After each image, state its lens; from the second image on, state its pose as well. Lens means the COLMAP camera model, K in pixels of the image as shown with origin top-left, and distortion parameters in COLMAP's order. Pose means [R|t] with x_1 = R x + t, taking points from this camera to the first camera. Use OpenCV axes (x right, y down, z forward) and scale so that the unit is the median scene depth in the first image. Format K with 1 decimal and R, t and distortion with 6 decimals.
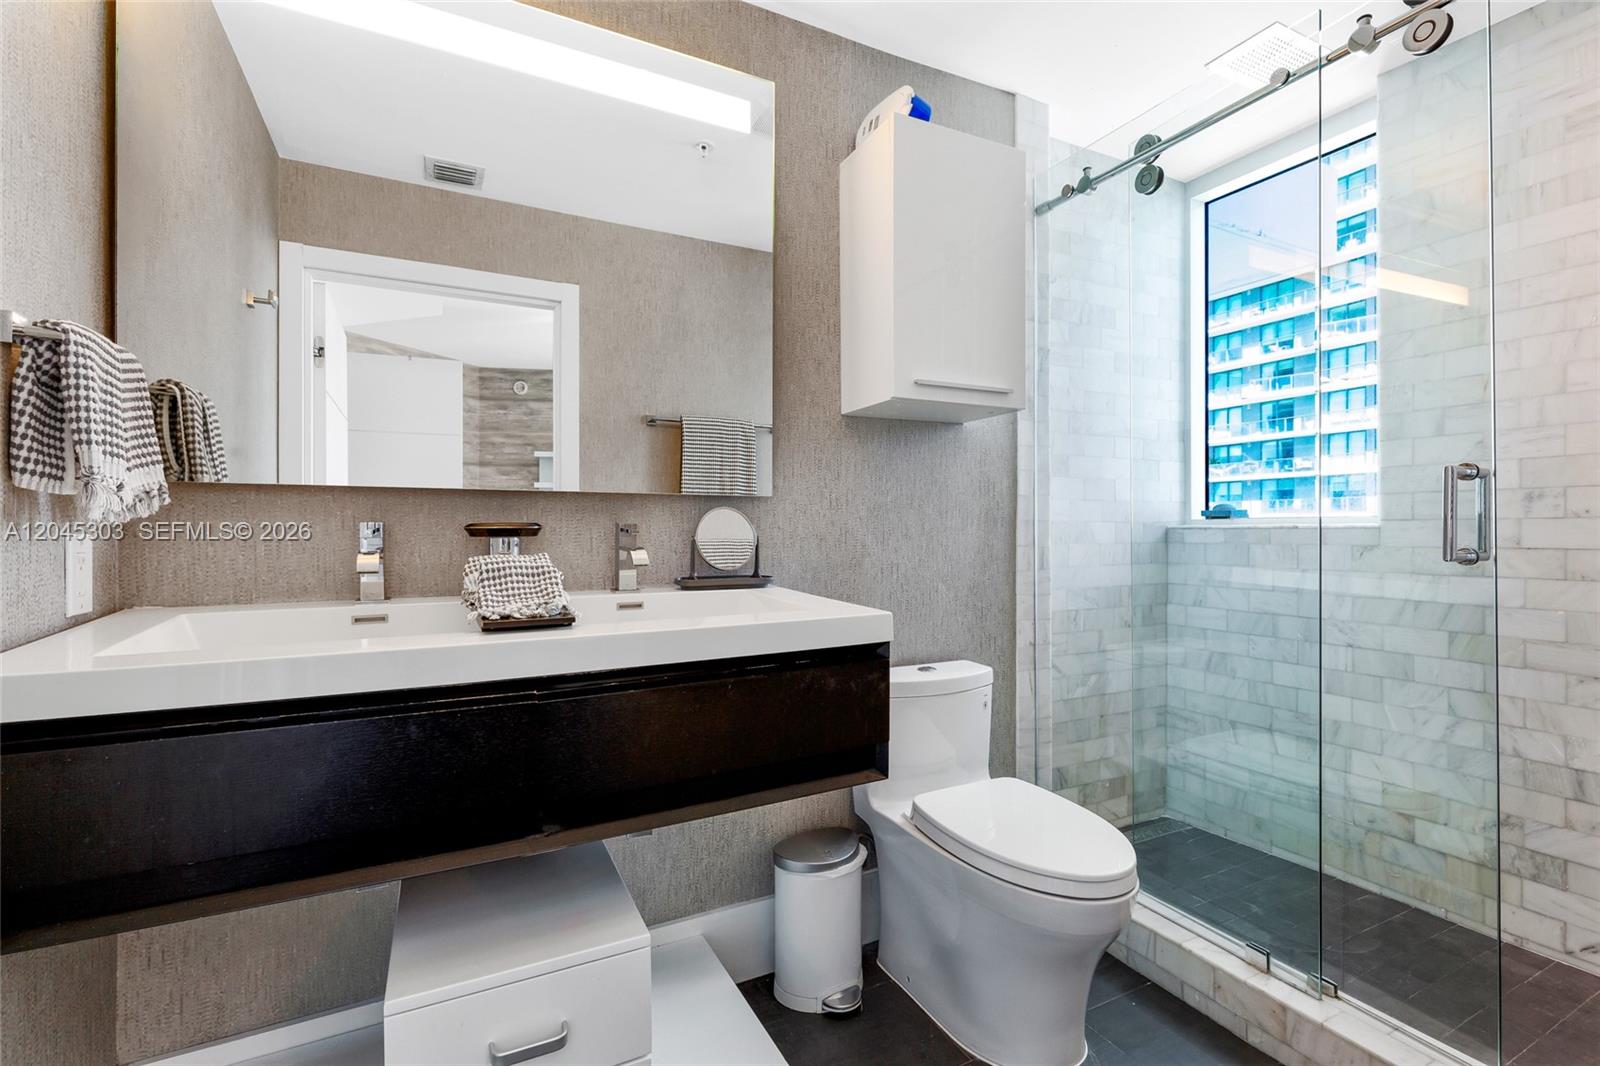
lens RADIAL K [[724.9, 0, 790.3], [0, 724.9, 528.3], [0, 0, 1]] dist [0.008749, -0.003197]
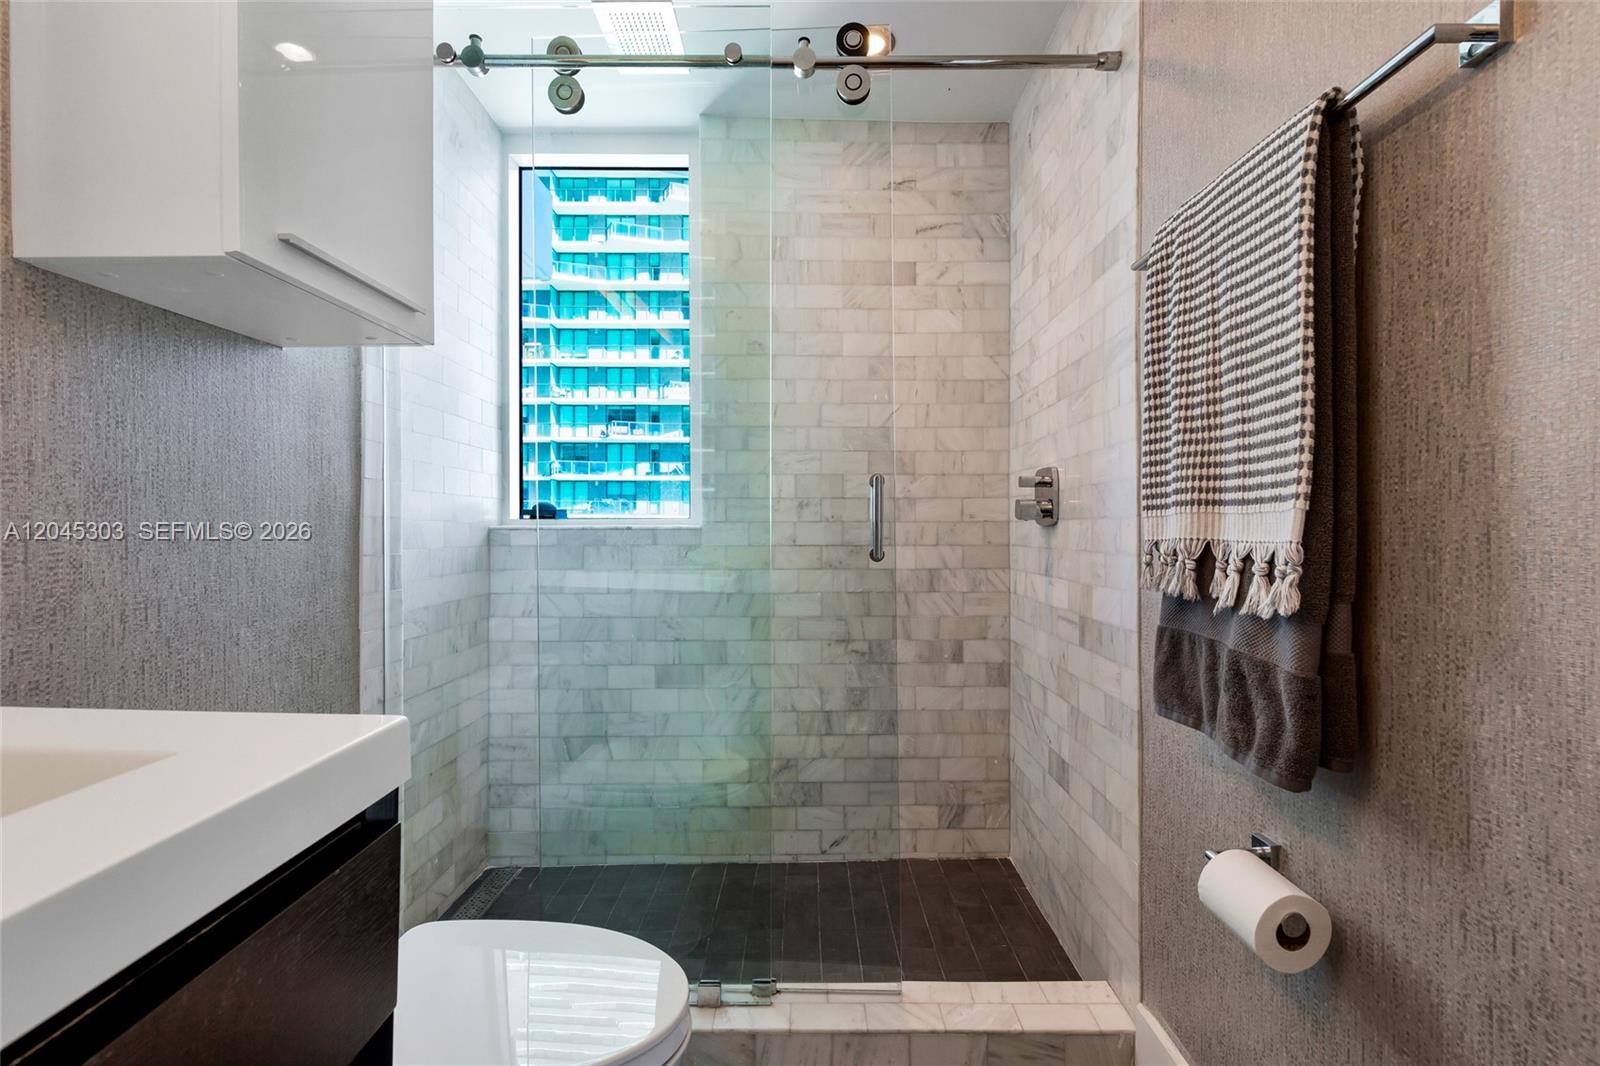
lens RADIAL K [[724.9, 0, 803.2], [0, 724.9, 530.4], [0, 0, 1]] dist [0.008749, -0.003197]
pose [[0.442614, 0.000061, 0.896712, -0.104845], [-0.002743, 0.999995, 0.001286, -0.000364], [-0.896708, -0.003029, 0.442612, 0.385122]]
